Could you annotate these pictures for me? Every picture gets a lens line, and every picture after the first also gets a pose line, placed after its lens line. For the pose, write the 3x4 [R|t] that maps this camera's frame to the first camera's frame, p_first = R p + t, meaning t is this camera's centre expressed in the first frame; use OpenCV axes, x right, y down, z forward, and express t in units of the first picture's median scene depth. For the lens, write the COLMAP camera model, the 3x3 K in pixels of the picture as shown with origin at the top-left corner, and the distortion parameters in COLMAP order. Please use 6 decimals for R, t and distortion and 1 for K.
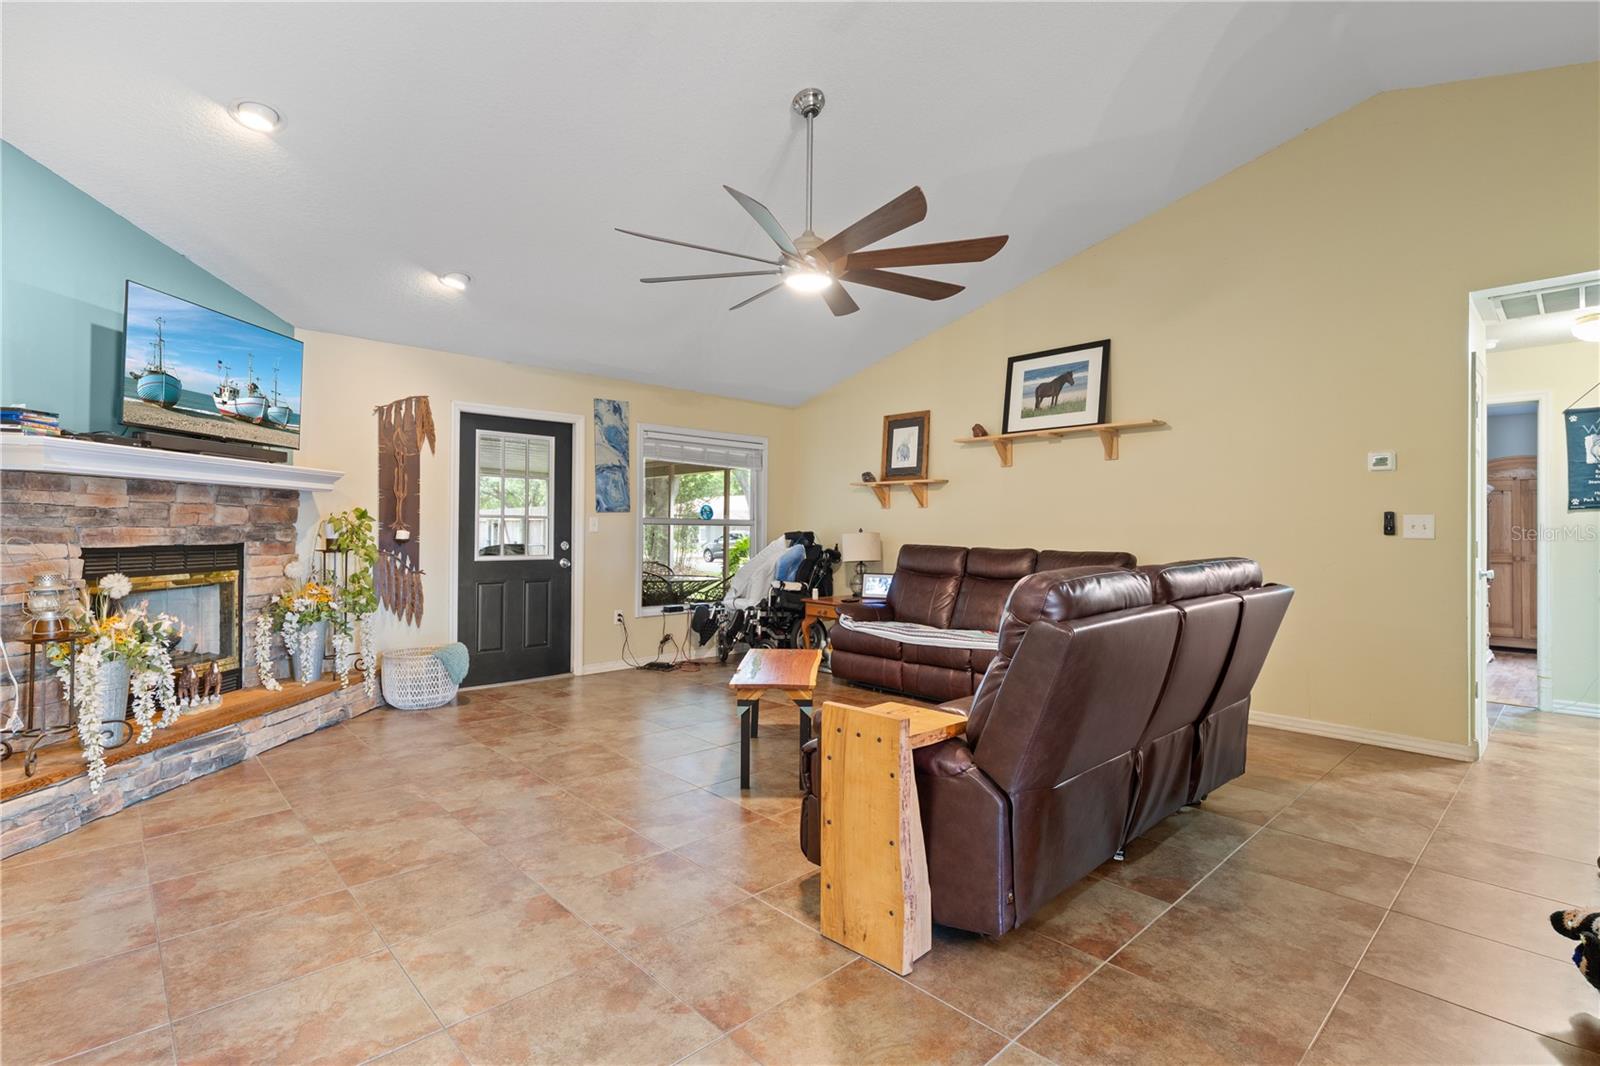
lens RADIAL K [[751.2, 0, 805.6], [0, 751.2, 525.6], [0, 0, 1]] dist [0.000439, -0.000703]
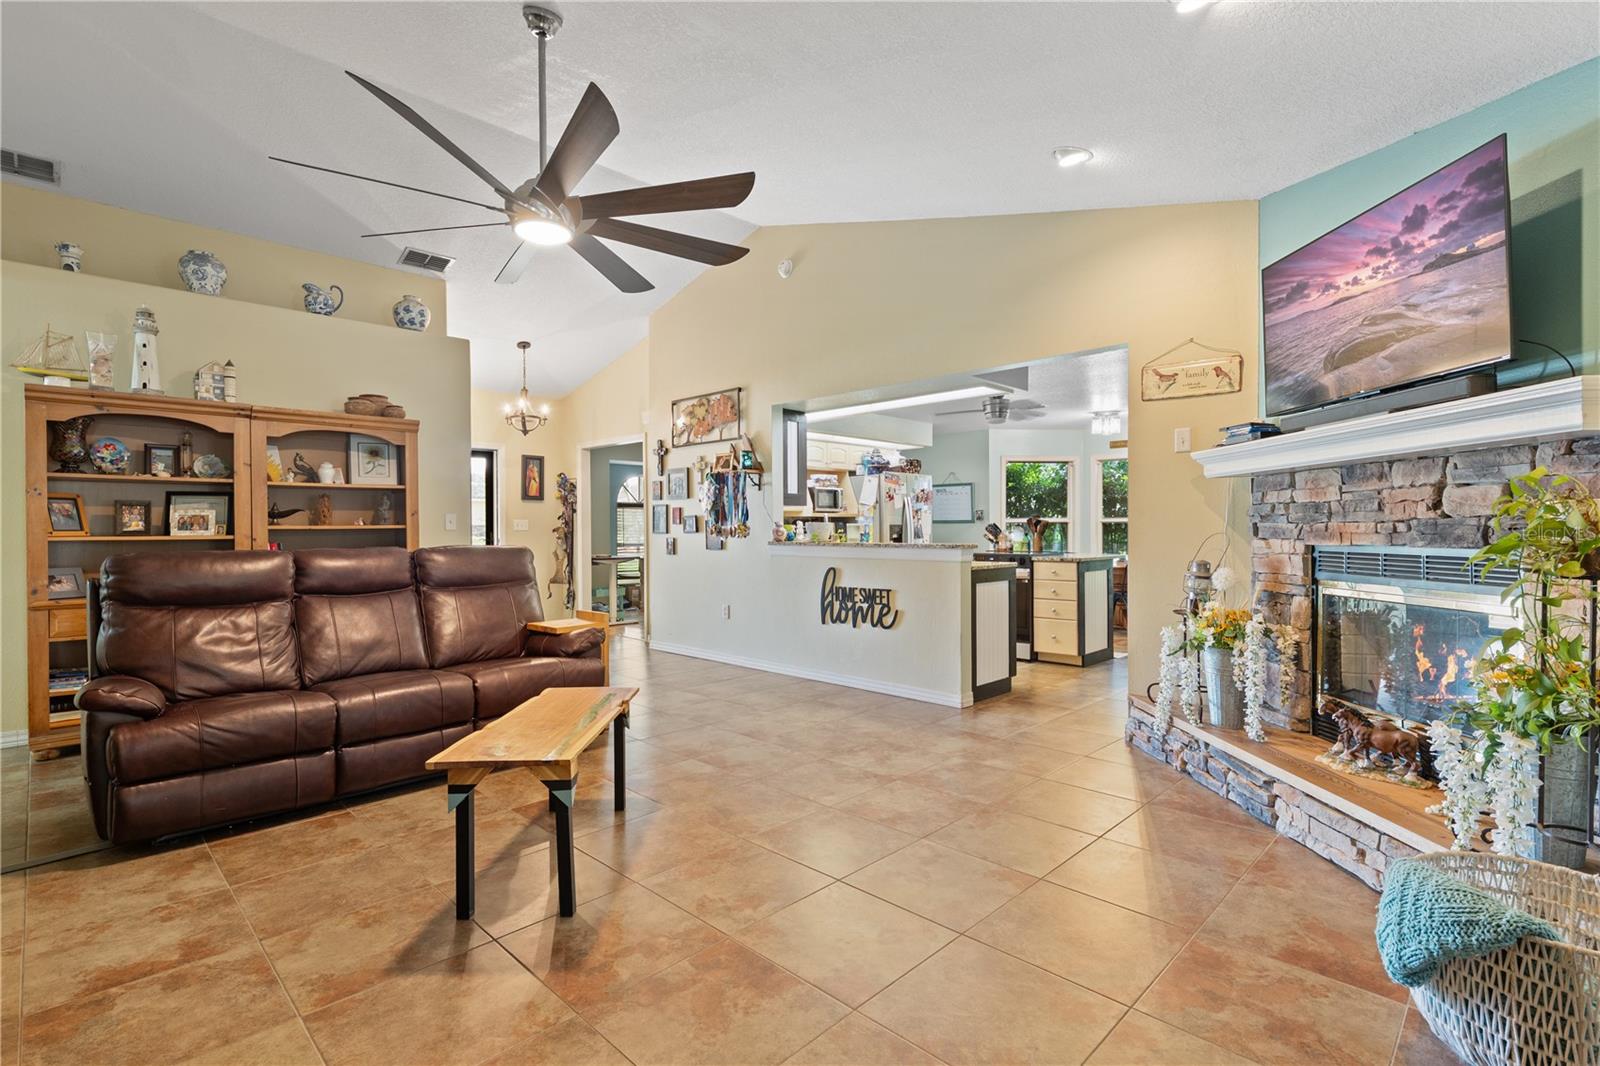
lens RADIAL K [[751.2, 0, 798.4], [0, 751.2, 530.2], [0, 0, 1]] dist [0.000439, -0.000703]
pose [[-0.999427, 0.000017, -0.033858, -0.162701], [0.000176, 0.999989, -0.004690, 0.009624], [0.033857, -0.004693, -0.999416, 1.179213]]
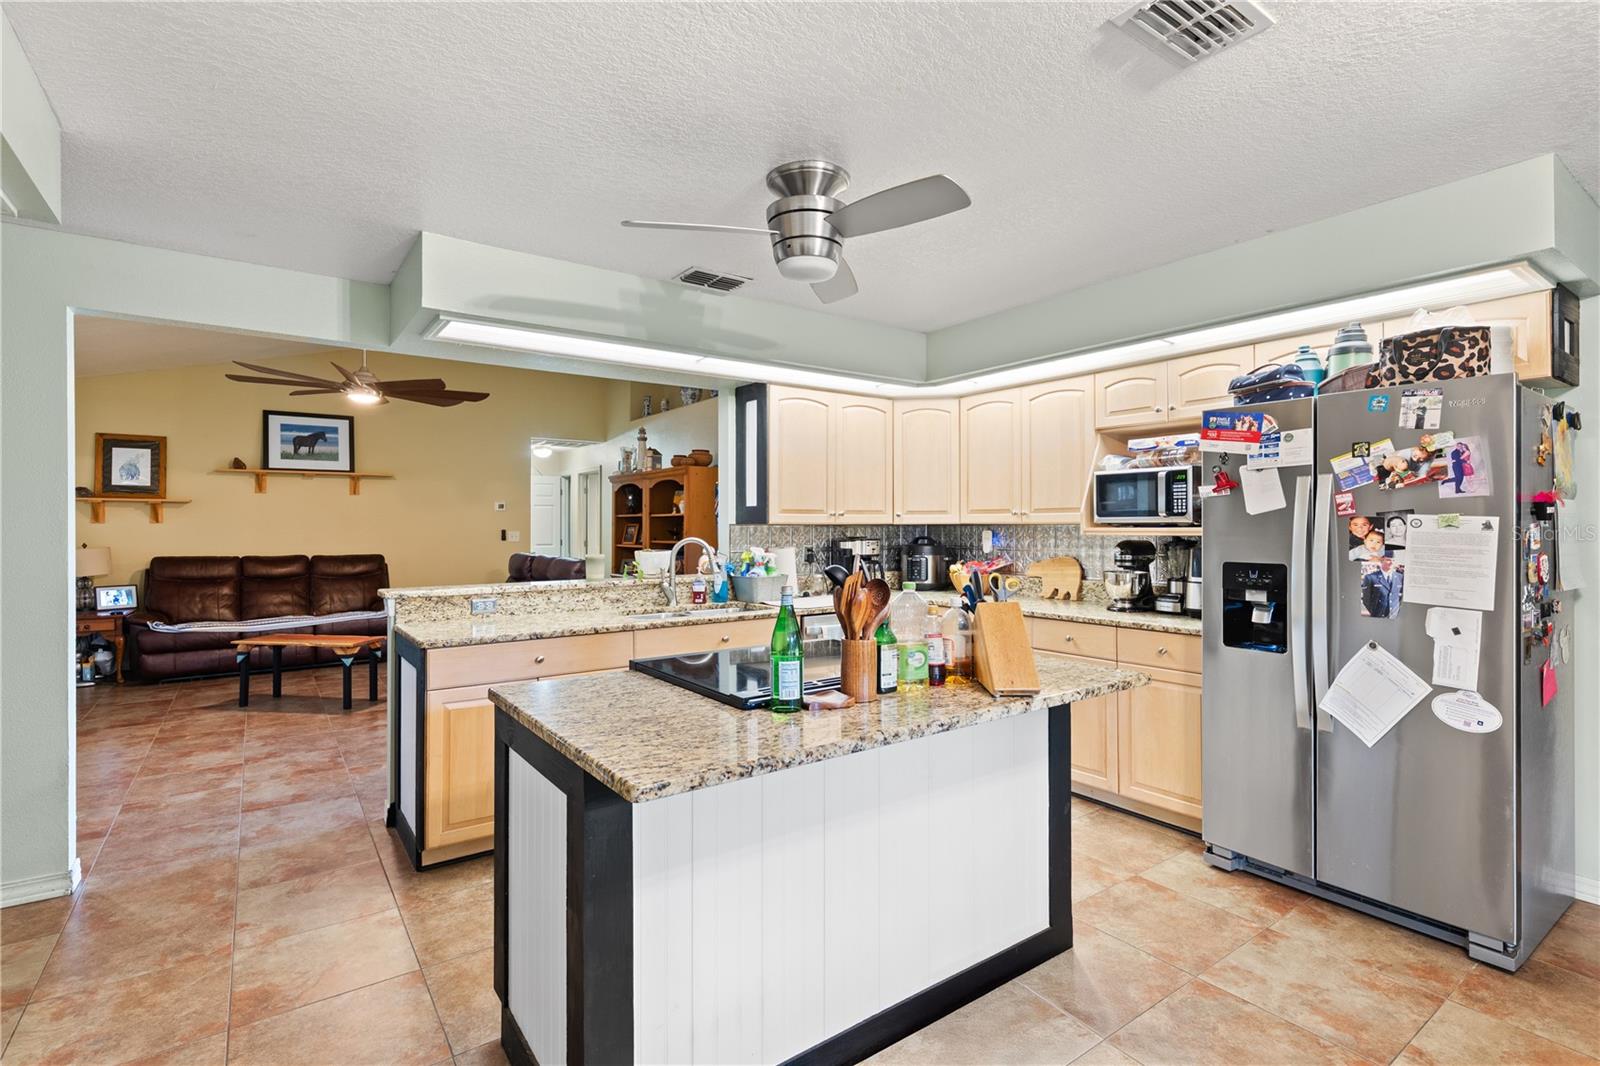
lens RADIAL K [[751.2, 0, 800.3], [0, 751.2, 520.5], [0, 0, 1]] dist [0.000439, -0.000703]
pose [[0.132317, 0.000783, 0.991207, -0.951710], [-0.003230, 0.999995, -0.000359, -0.035535], [-0.991202, -0.003154, 0.132318, -0.104954]]
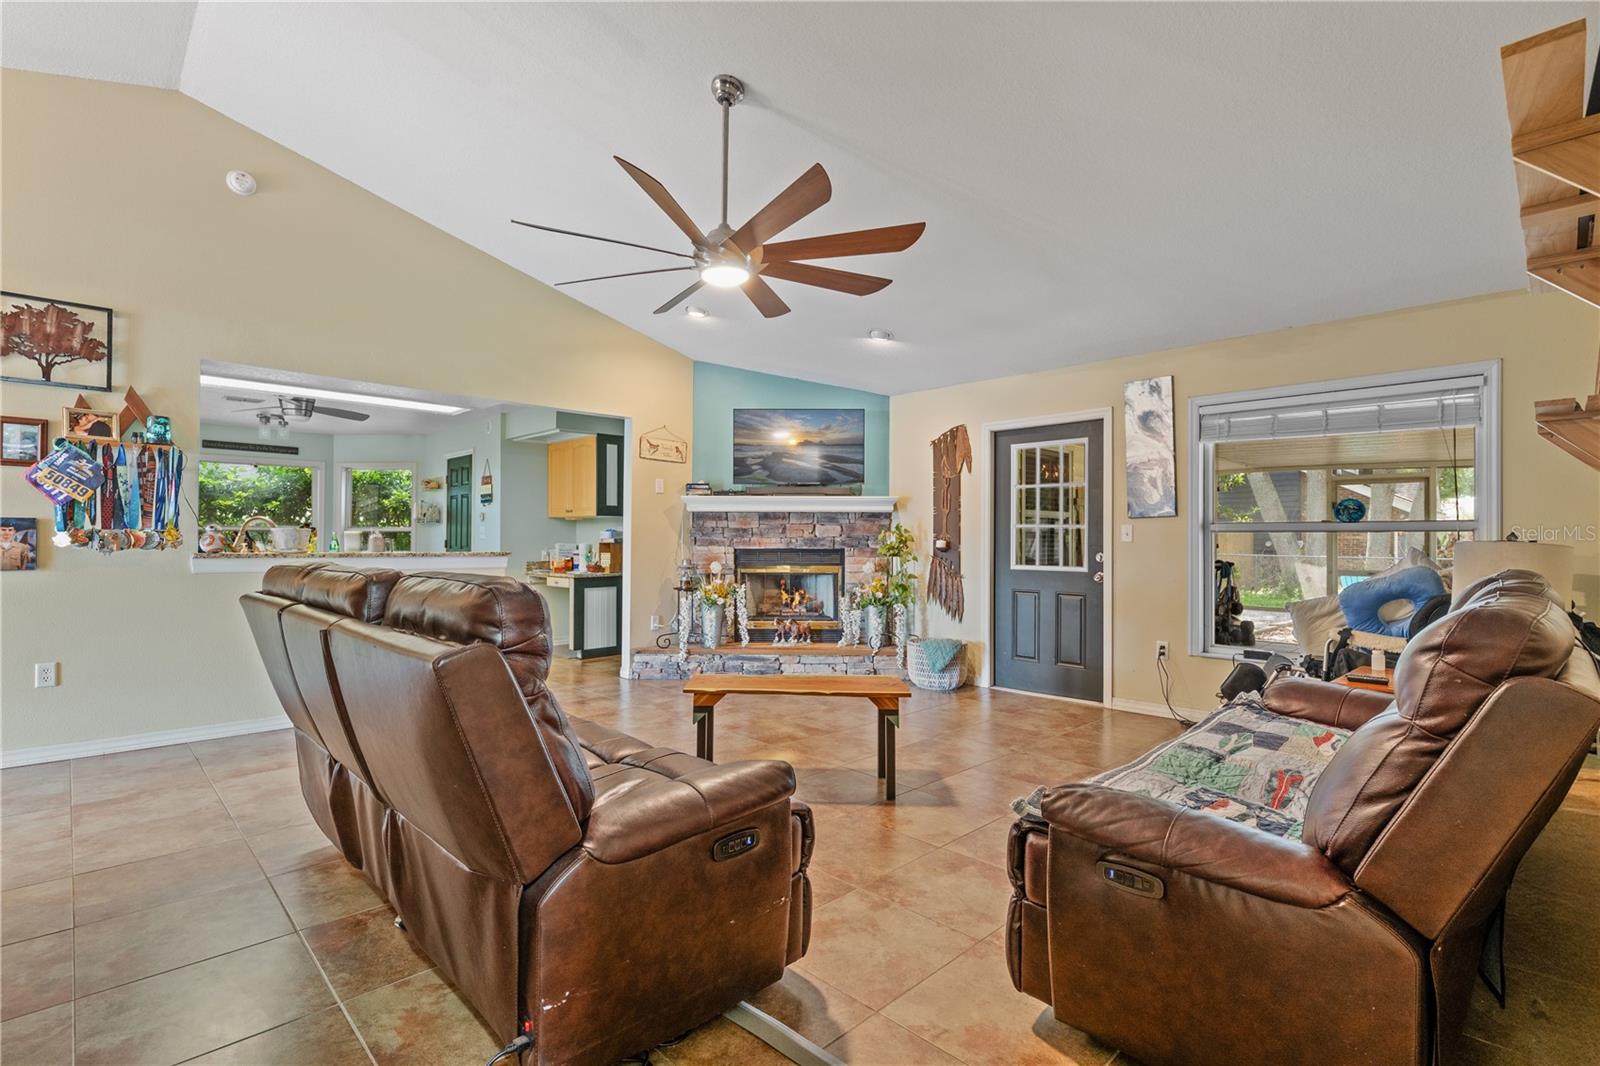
lens RADIAL K [[751.2, 0, 796.3], [0, 751.2, 536.3], [0, 0, 1]] dist [0.000439, -0.000703]
pose [[0.011844, -0.014139, -0.999830, 0.610053], [0.000952, 0.999900, -0.014129, 0.015336], [0.999929, -0.000784, 0.011856, 0.686445]]
